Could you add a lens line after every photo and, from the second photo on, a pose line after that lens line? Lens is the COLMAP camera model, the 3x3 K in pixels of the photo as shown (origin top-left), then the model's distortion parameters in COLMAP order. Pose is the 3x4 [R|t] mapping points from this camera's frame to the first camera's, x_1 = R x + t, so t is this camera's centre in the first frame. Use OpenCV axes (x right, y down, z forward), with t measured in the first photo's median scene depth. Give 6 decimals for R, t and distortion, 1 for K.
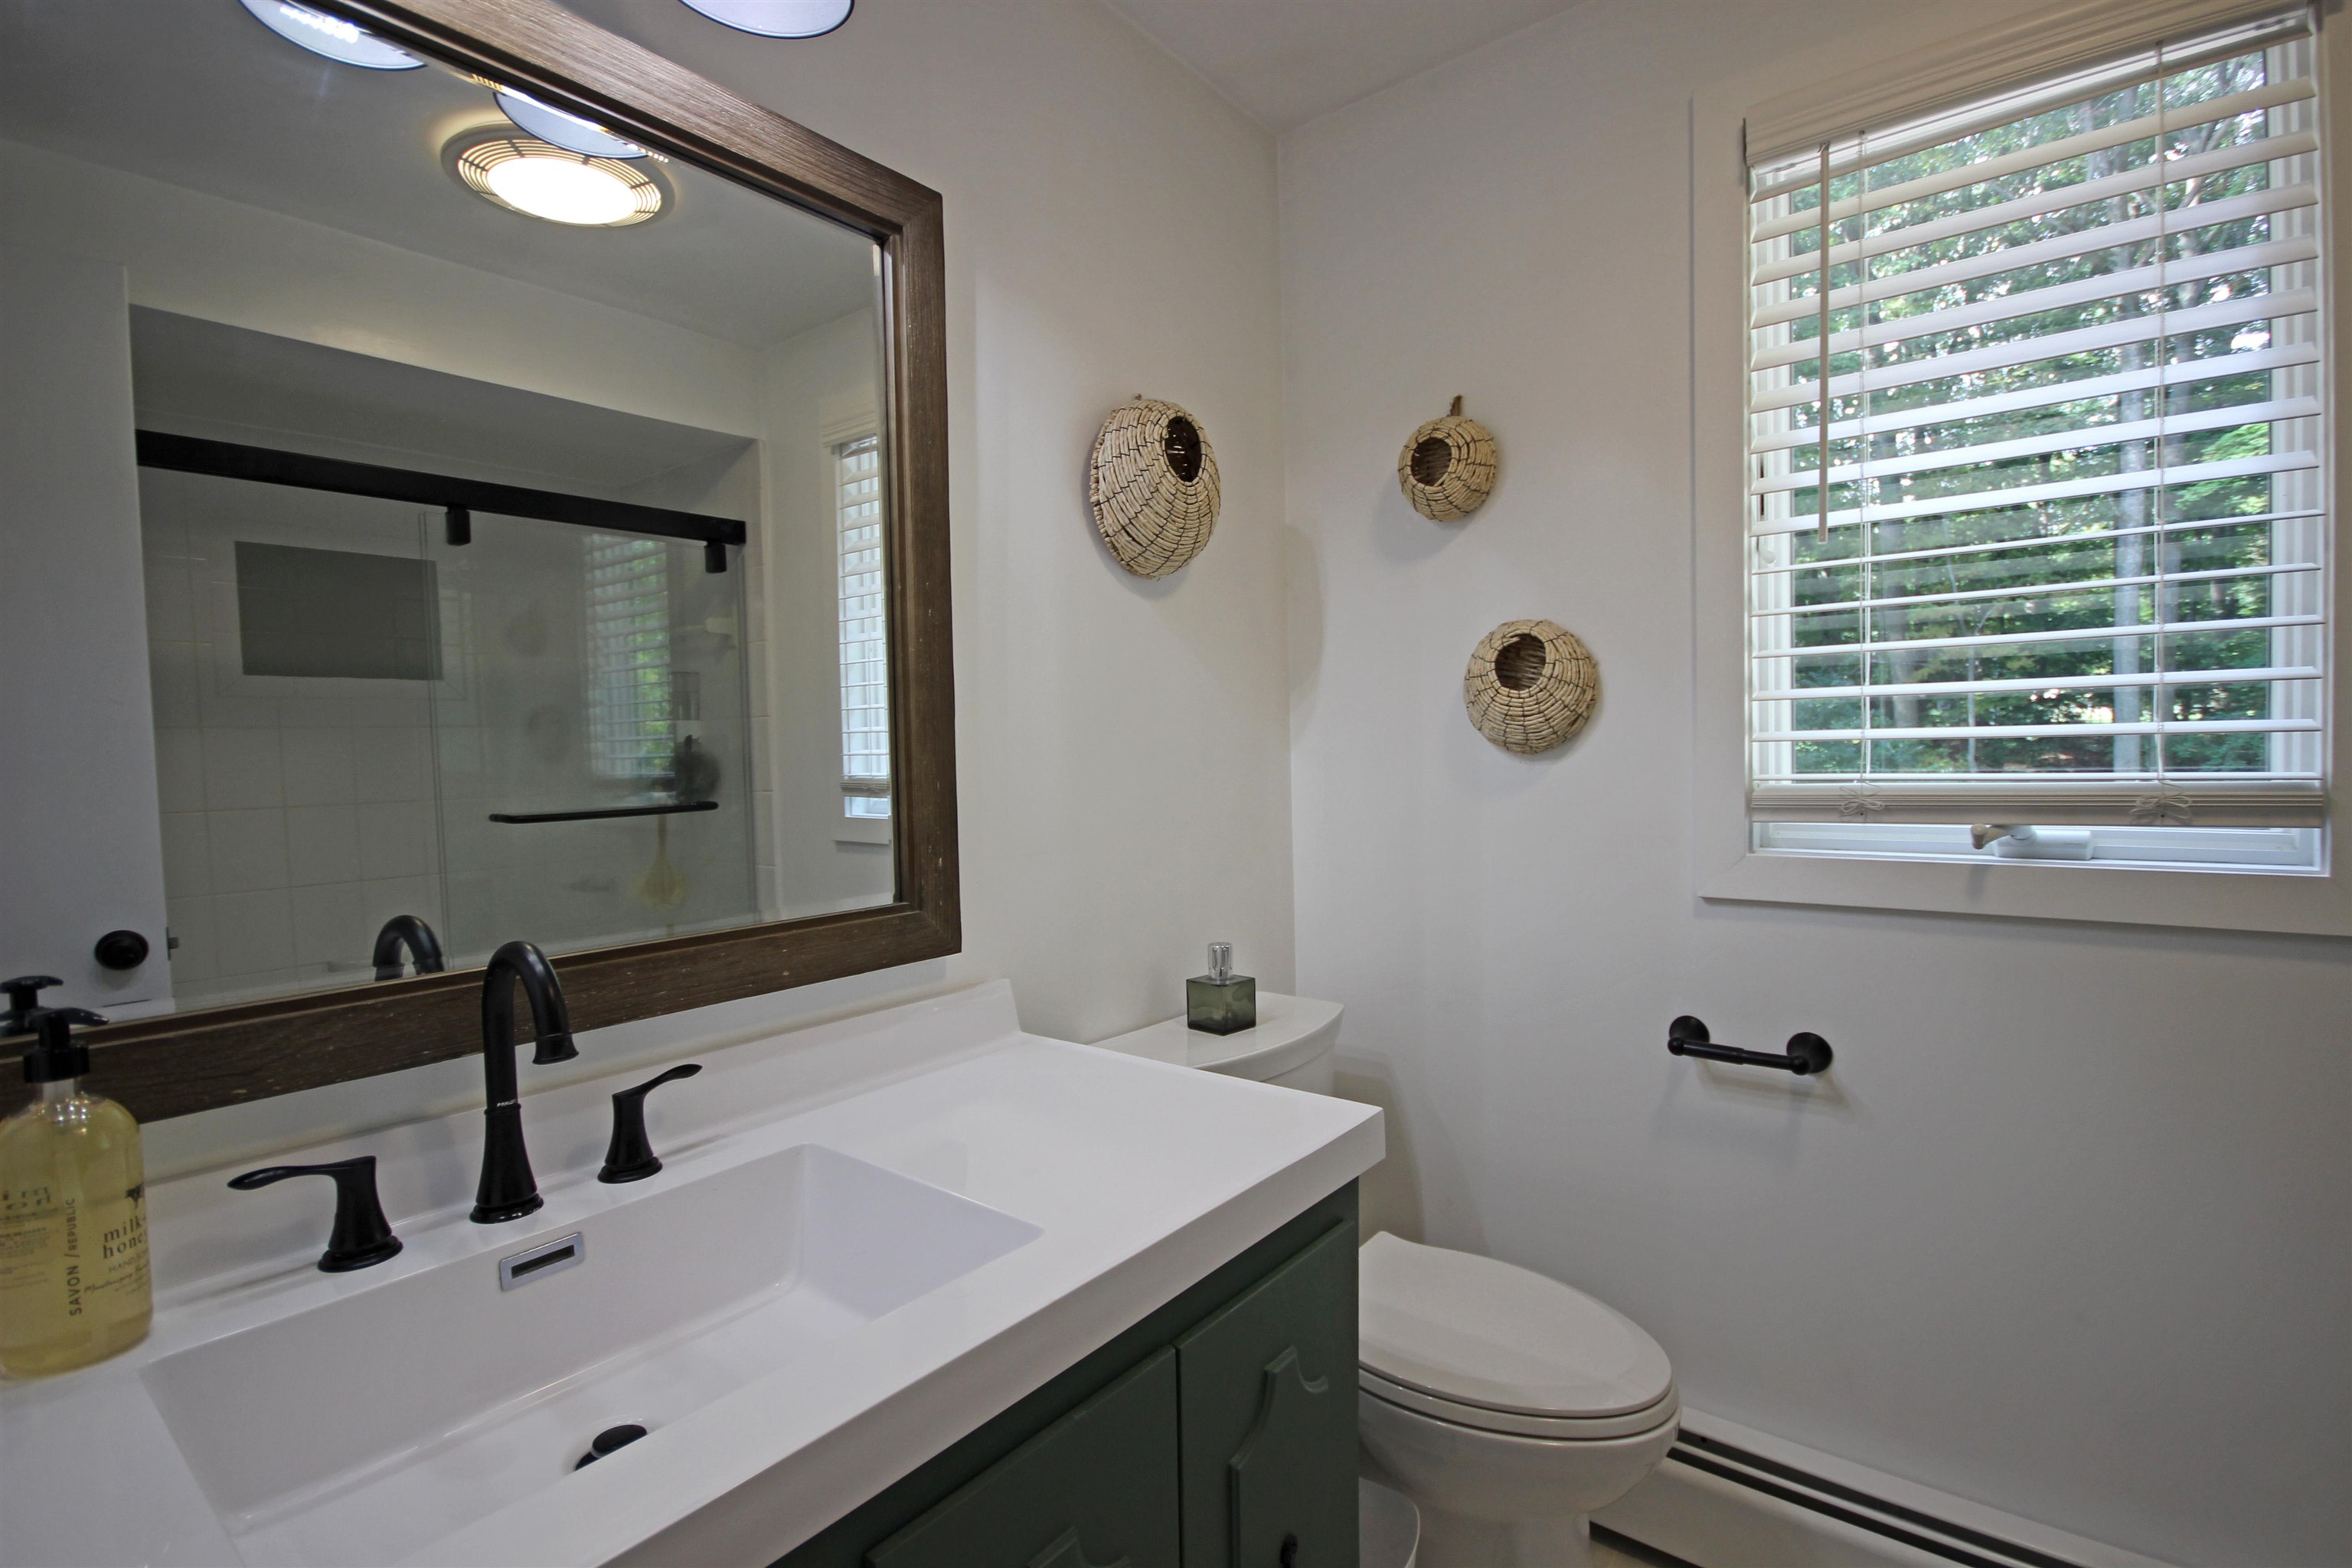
lens RADIAL K [[1098.3, 0, 1182.7], [0, 1098.3, 785.9], [0, 0, 1]] dist [0.004487, -0.005800]
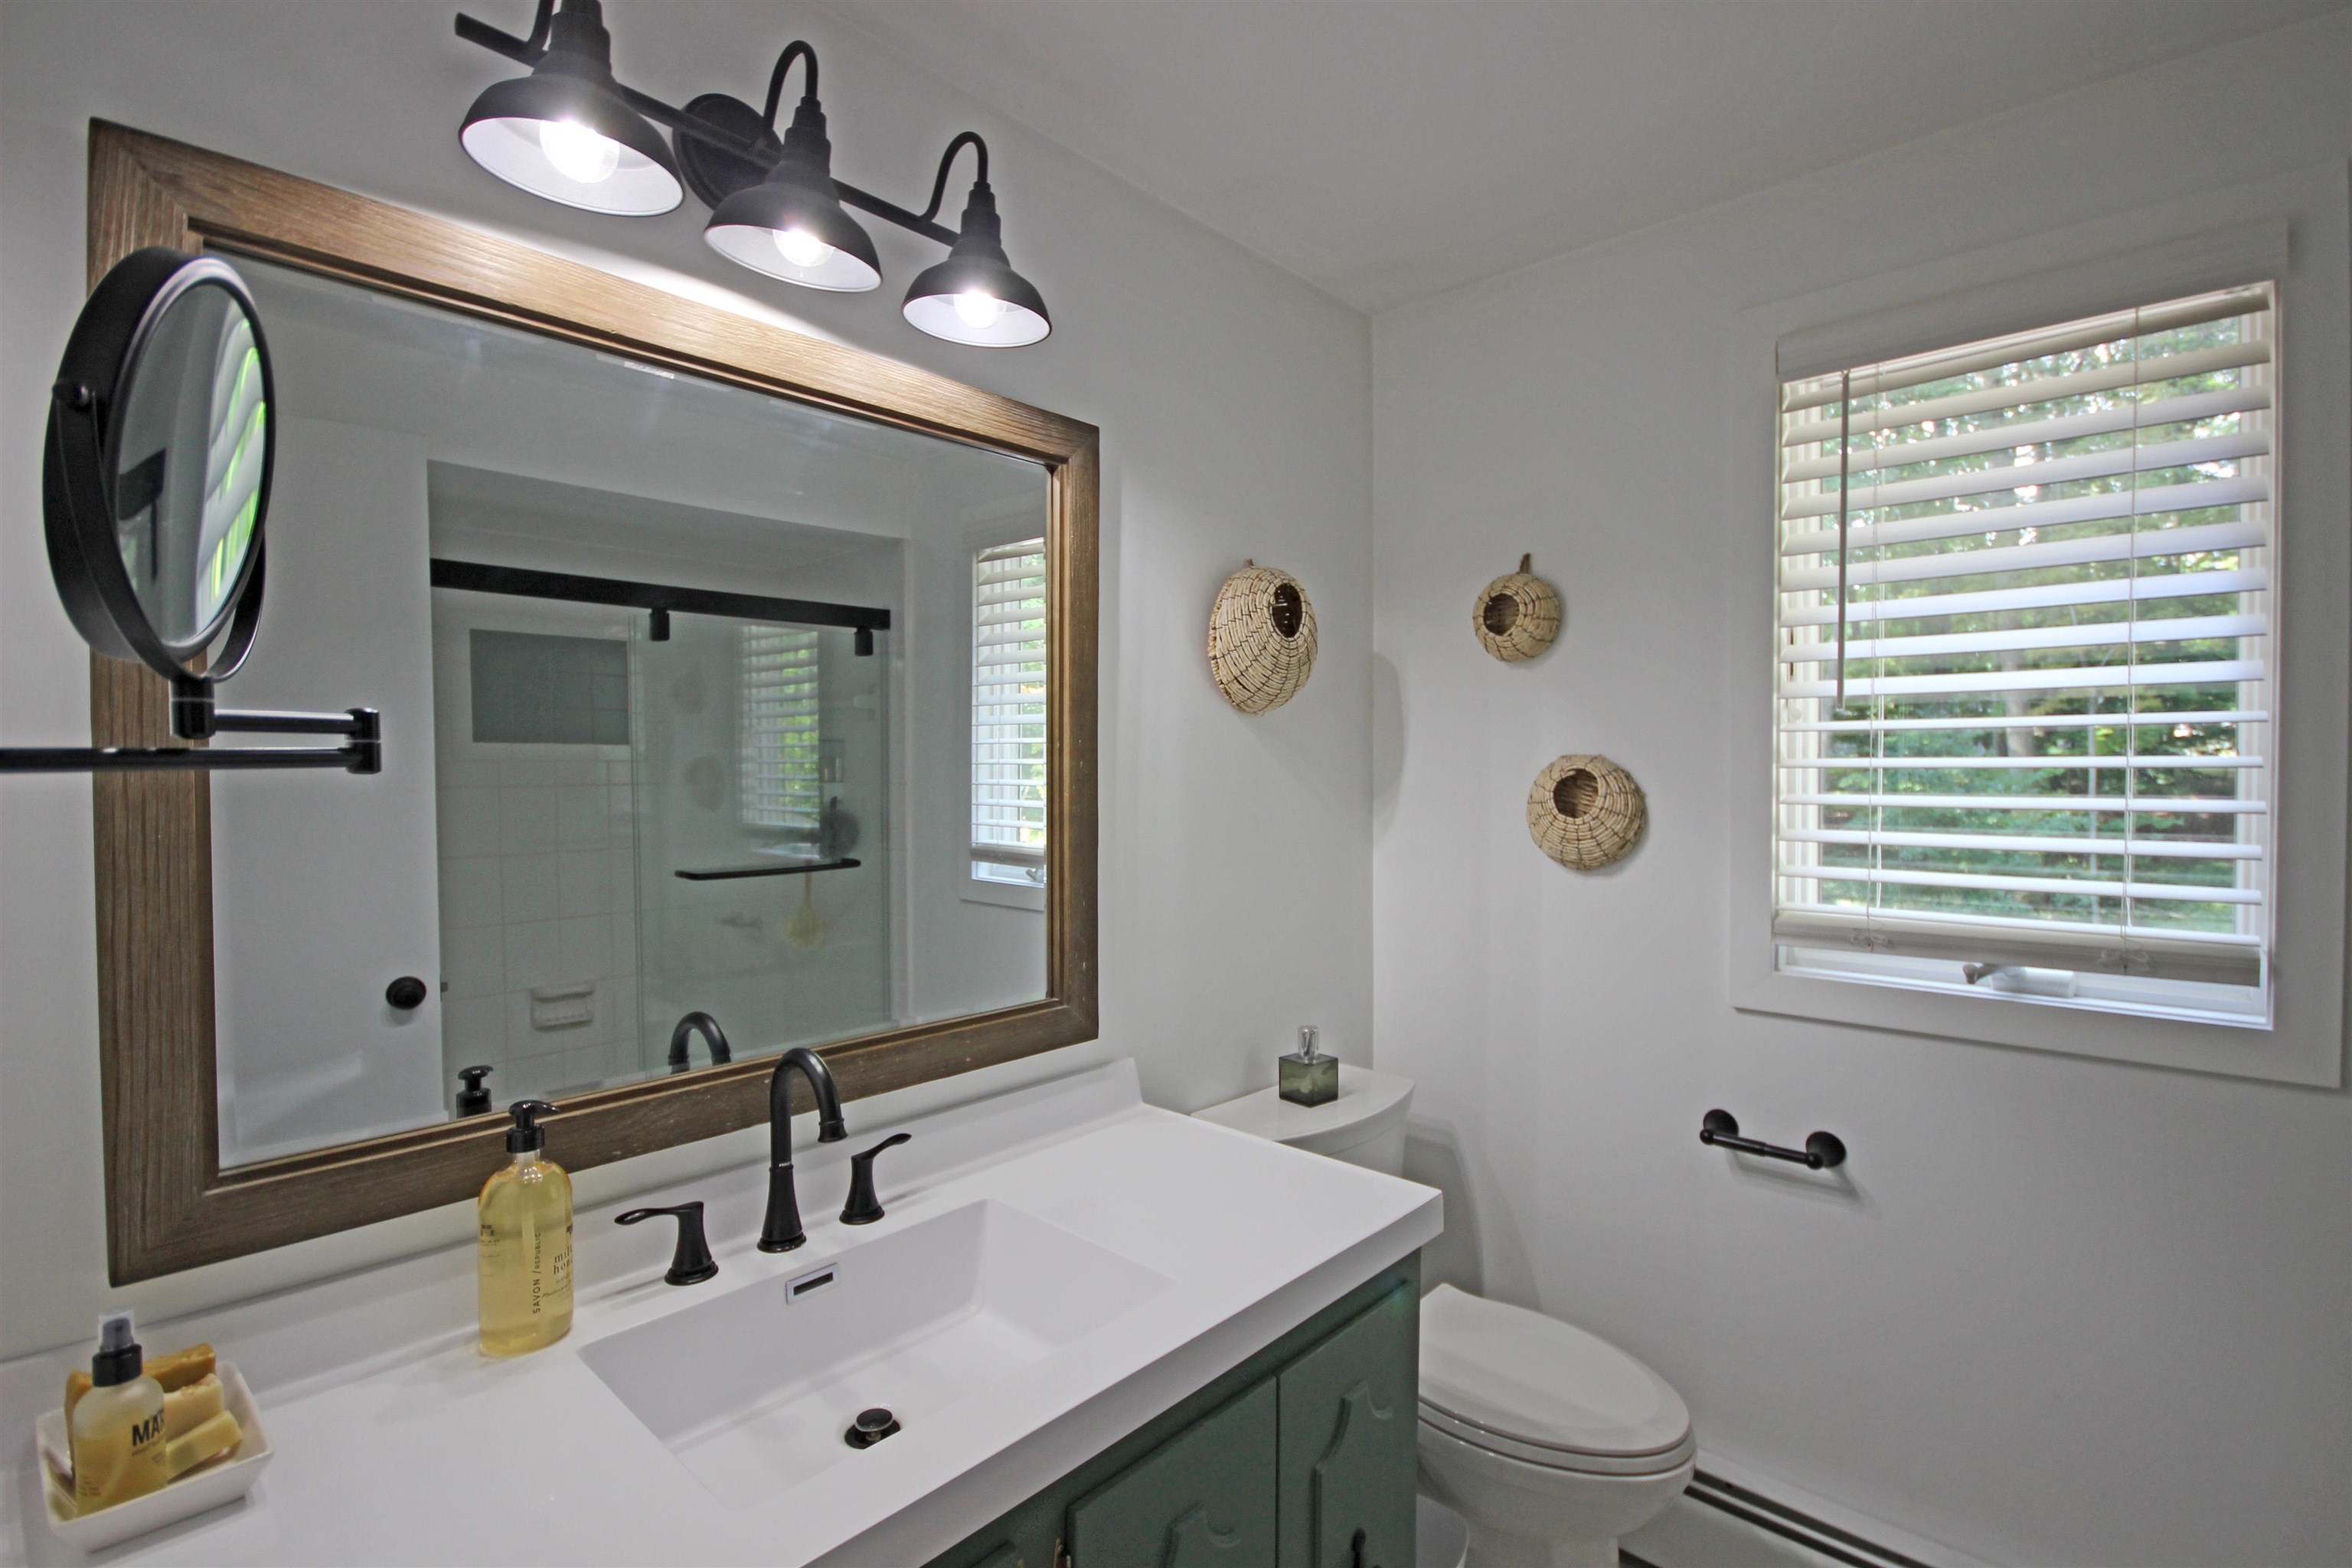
lens RADIAL K [[1088.1, 0, 1178.7], [0, 1088.1, 790.8], [0, 0, 1]] dist [0.000535, -0.006480]
pose [[0.996735, 0.022393, -0.077570, -0.022079], [-0.023345, 0.999663, -0.011391, -0.102763], [0.077288, 0.013165, 0.996922, -0.187575]]
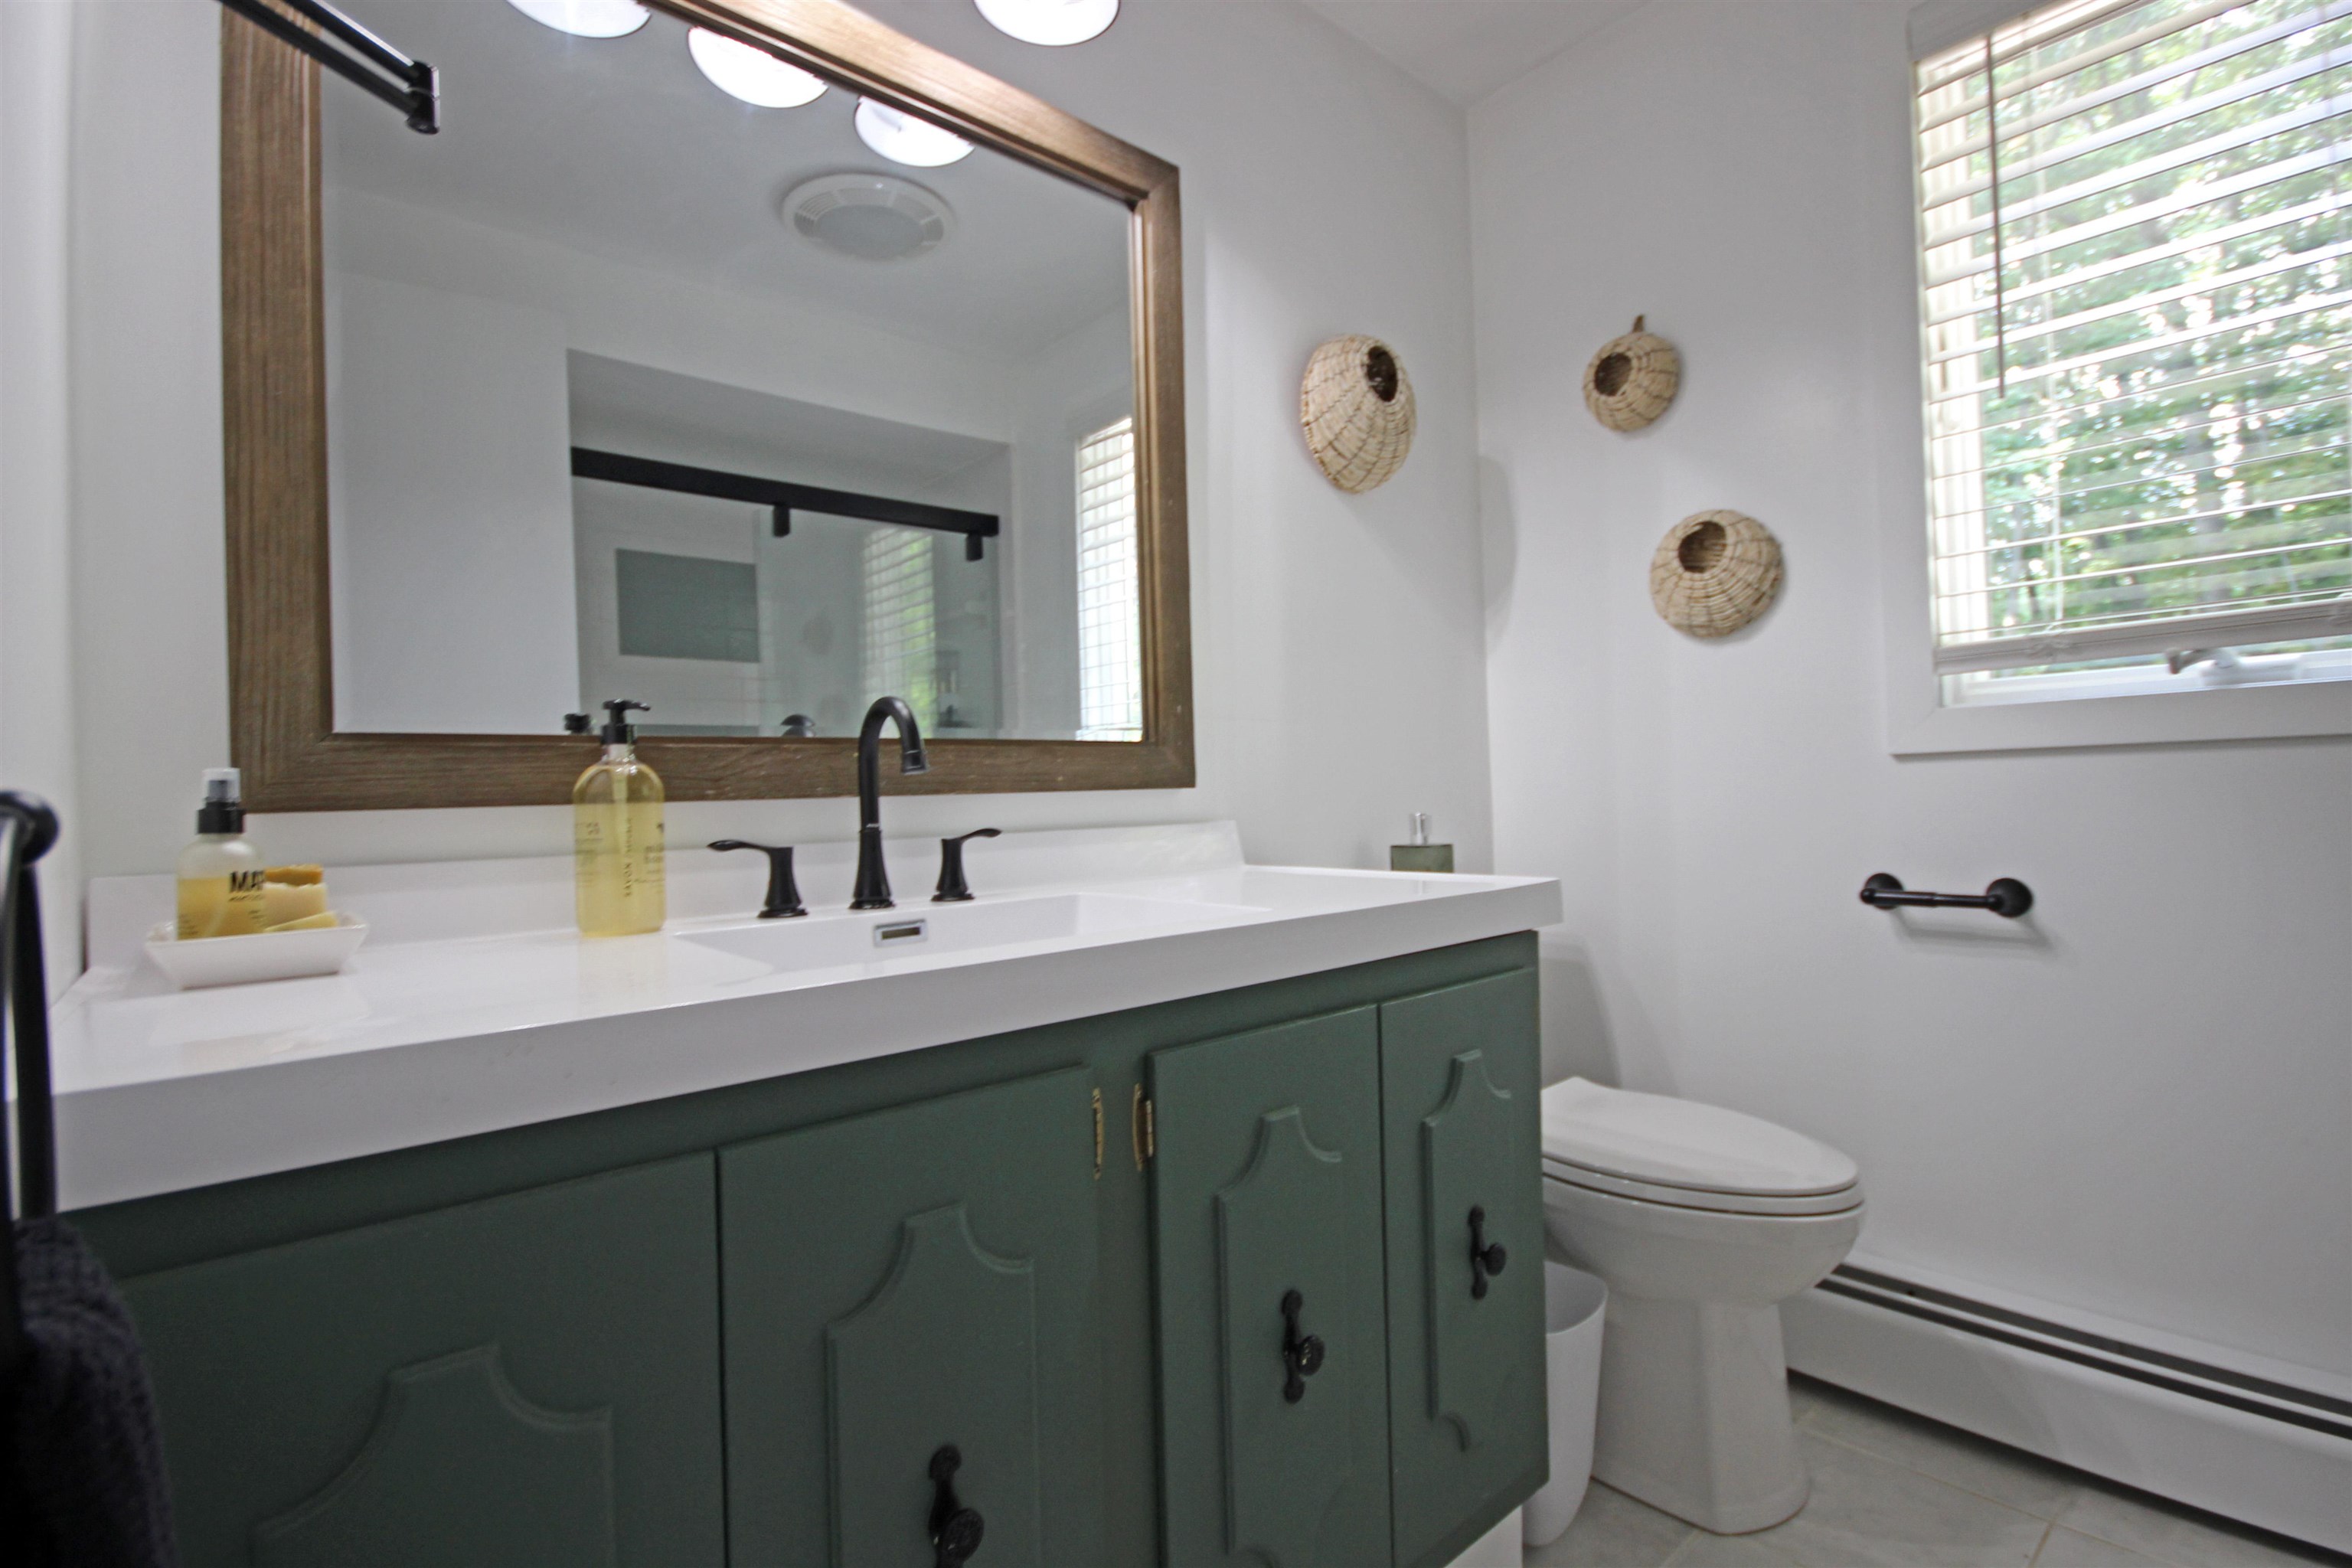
lens RADIAL K [[1086.6, 0, 1176.0], [0, 1086.6, 784.0], [0, 0, 1]] dist [0.002315, -0.004613]
pose [[0.981087, -0.008429, -0.193384, 0.005631], [0.001071, 0.999273, -0.038121, 0.175306], [0.193564, 0.037193, 0.980382, -0.147451]]
